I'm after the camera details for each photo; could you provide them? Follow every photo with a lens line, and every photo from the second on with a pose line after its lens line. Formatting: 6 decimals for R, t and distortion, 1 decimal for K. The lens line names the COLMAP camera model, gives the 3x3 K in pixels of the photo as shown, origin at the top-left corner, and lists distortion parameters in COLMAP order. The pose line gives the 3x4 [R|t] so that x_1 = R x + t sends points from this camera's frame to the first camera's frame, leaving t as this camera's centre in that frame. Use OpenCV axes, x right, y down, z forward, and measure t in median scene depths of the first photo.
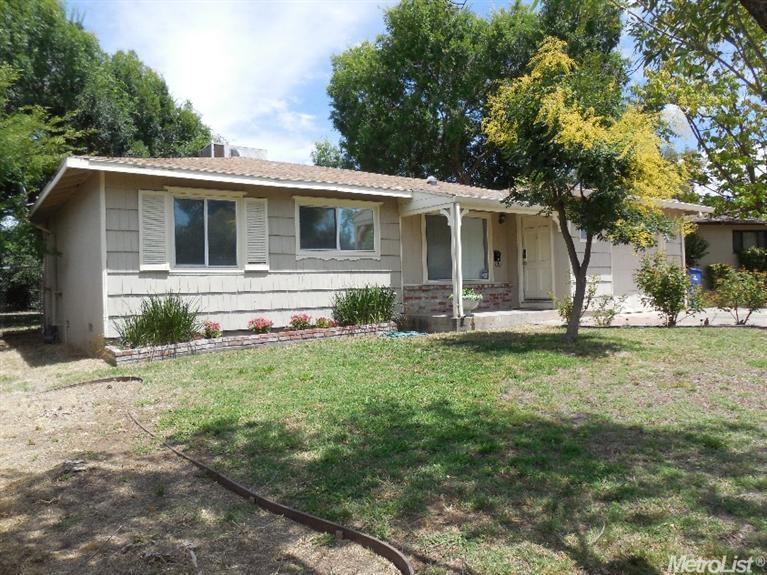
lens RADIAL K [[587.6, 0, 415.1], [0, 587.6, 285.4], [0, 0, 1]] dist [-0.056191, 0.002539]
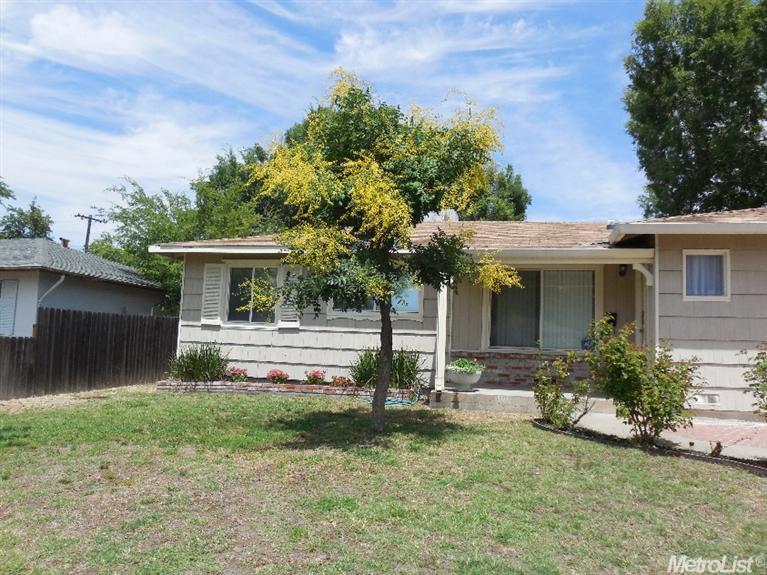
lens RADIAL K [[587.6, 0, 415.1], [0, 587.6, 285.4], [0, 0, 1]] dist [-0.056191, 0.002539]
pose [[0.641594, -0.030677, -0.766430, 0.759851], [-0.053986, 0.994916, -0.085015, -0.023704], [0.765142, 0.095921, 0.636676, 0.458577]]
